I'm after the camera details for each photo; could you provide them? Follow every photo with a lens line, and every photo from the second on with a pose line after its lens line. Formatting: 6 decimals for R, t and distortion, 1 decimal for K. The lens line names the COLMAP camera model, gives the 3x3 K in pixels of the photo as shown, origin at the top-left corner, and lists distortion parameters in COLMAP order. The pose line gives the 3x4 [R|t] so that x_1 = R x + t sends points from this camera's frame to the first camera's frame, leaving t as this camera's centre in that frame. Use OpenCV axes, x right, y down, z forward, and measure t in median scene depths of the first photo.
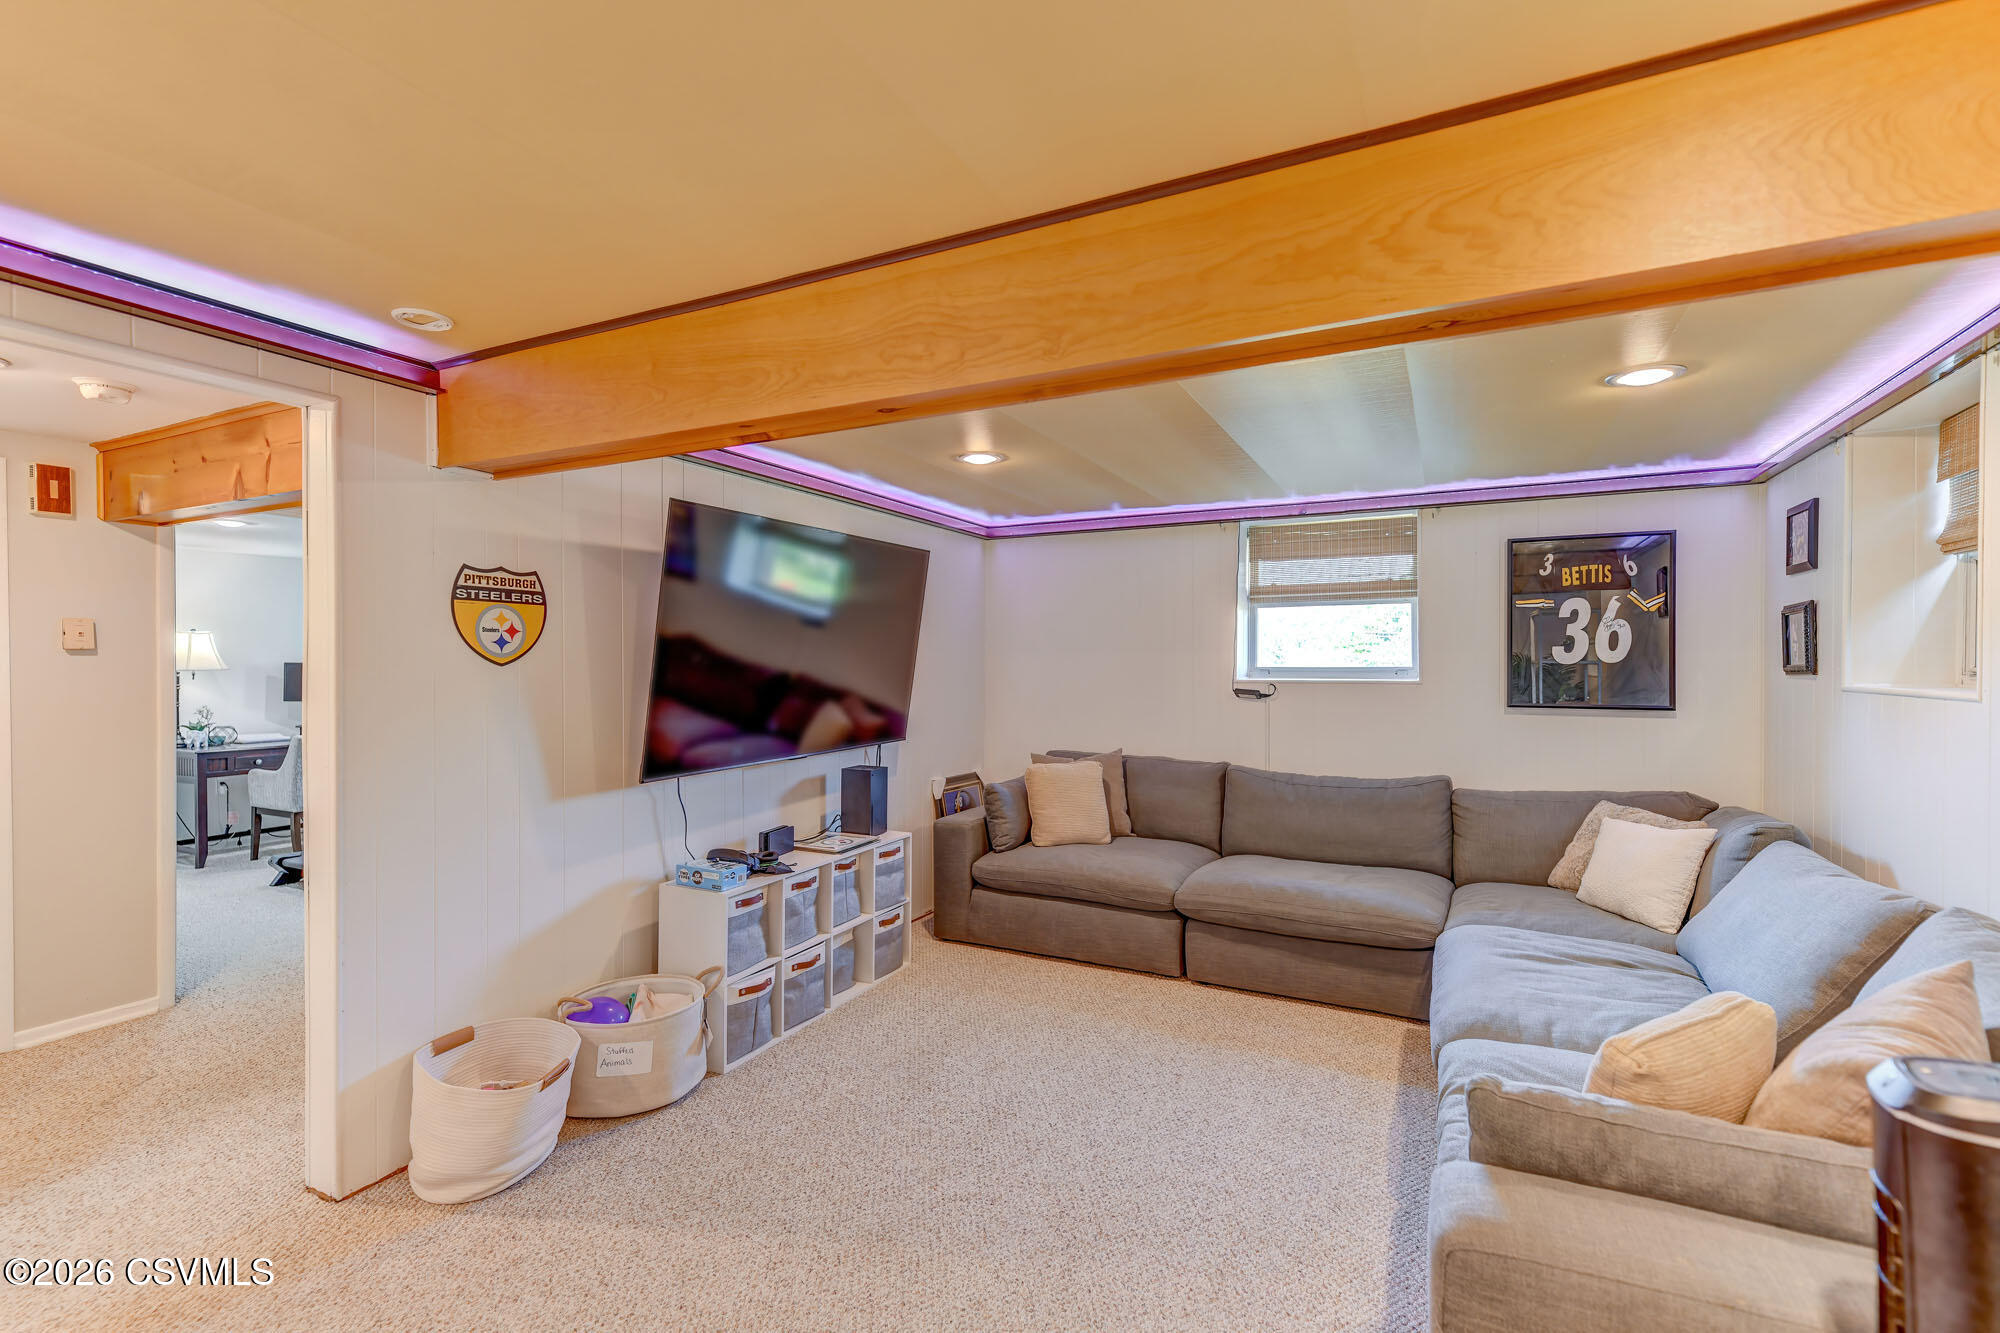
lens RADIAL K [[898.8, 0, 1001.2], [0, 898.8, 662.1], [0, 0, 1]] dist [0.024526, 0.000278]
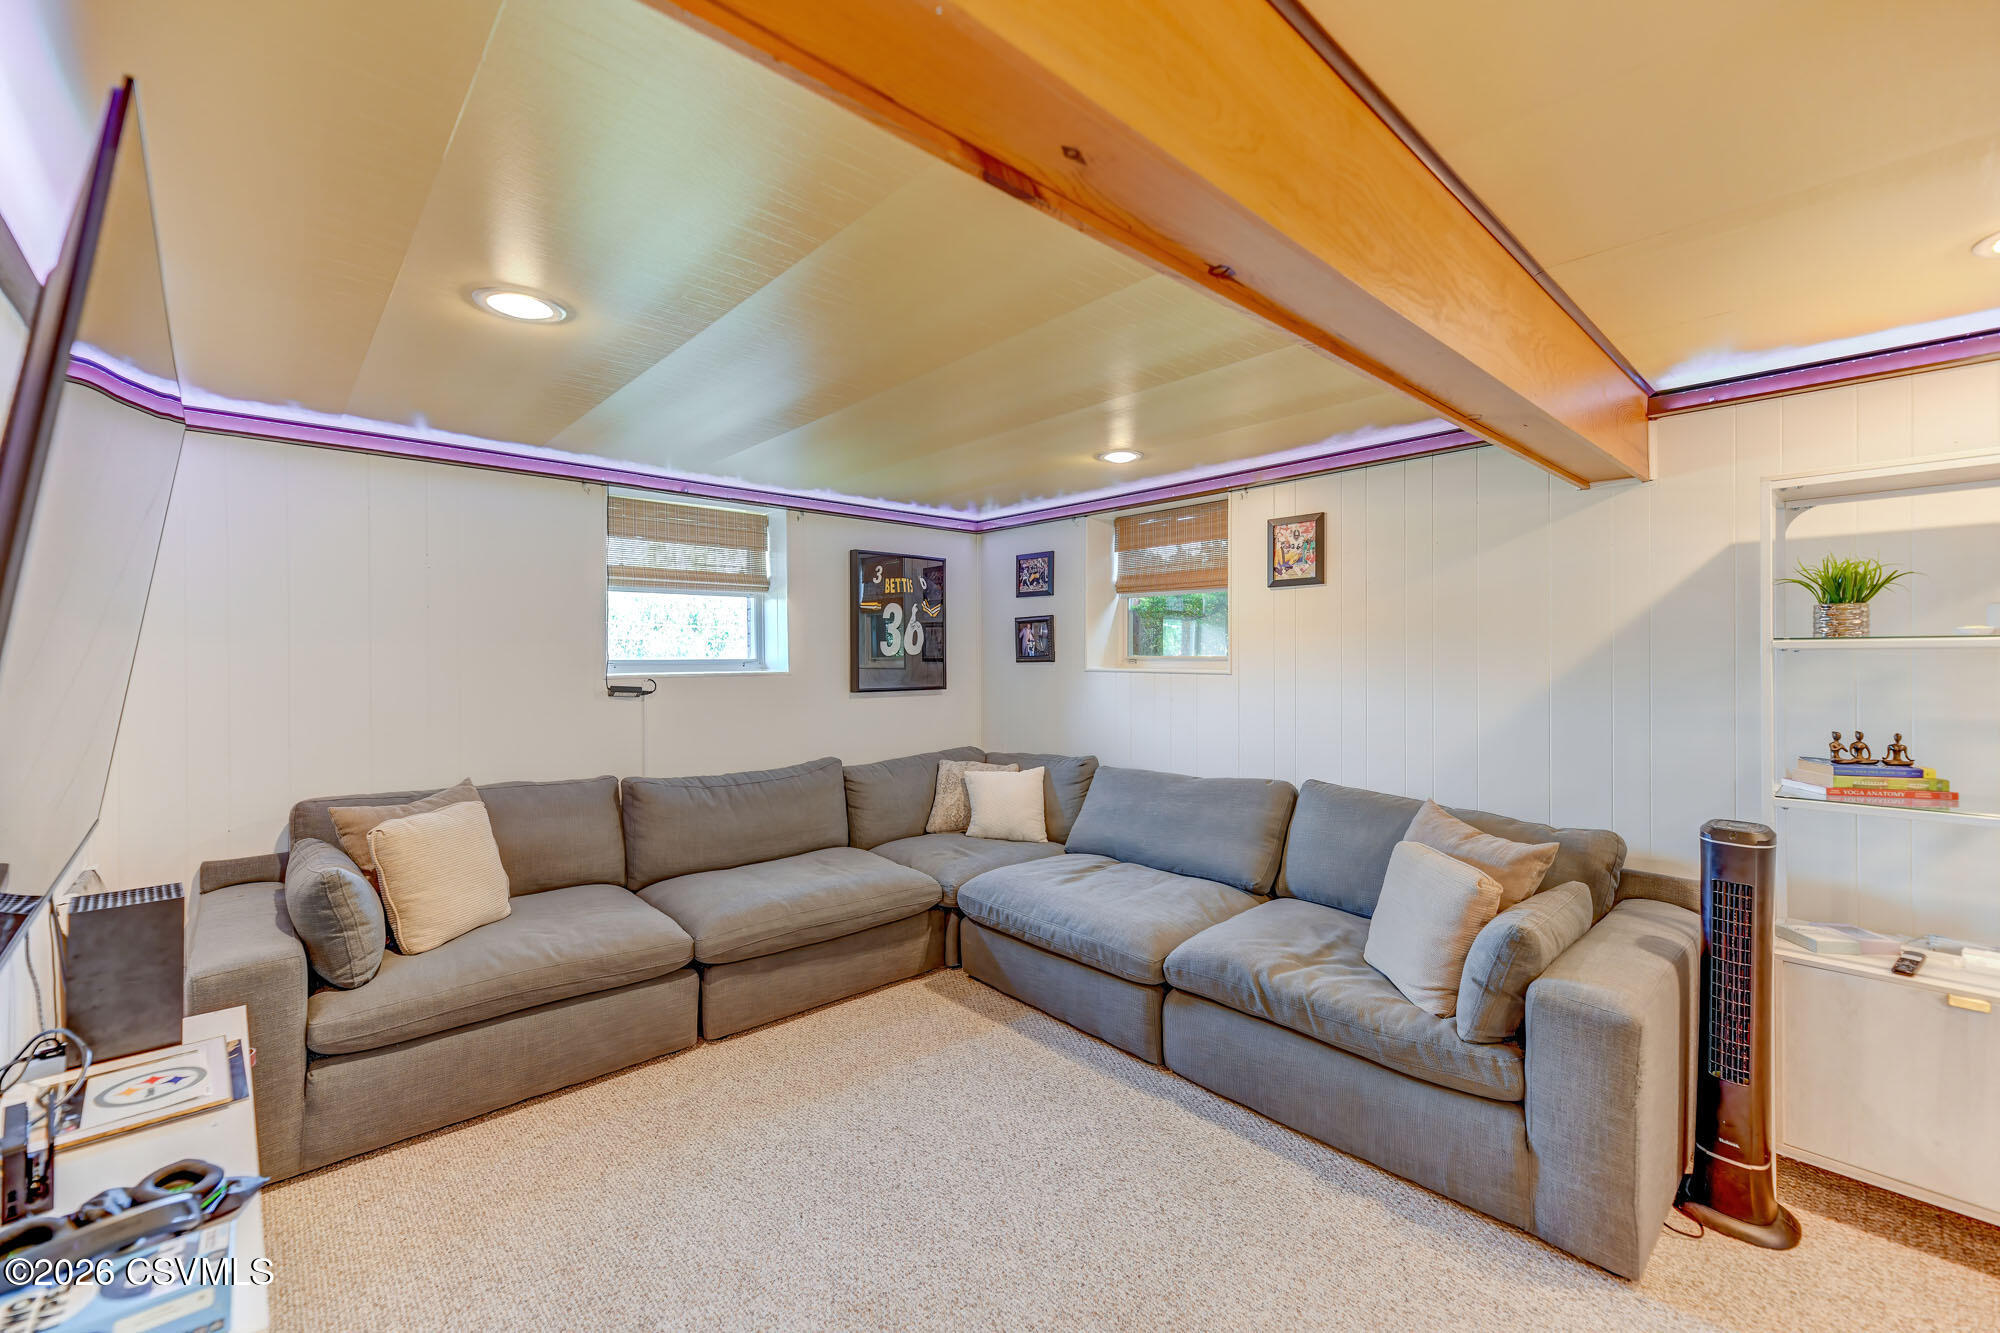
lens RADIAL K [[803.4, 0, 998.9], [0, 803.4, 669.6], [0, 0, 1]] dist [-0.000308, -0.001179]
pose [[0.347817, -0.014725, 0.937447, -0.367420], [0.001657, 0.999885, 0.015091, 0.004341], [-0.937561, -0.003696, 0.347801, 0.484878]]
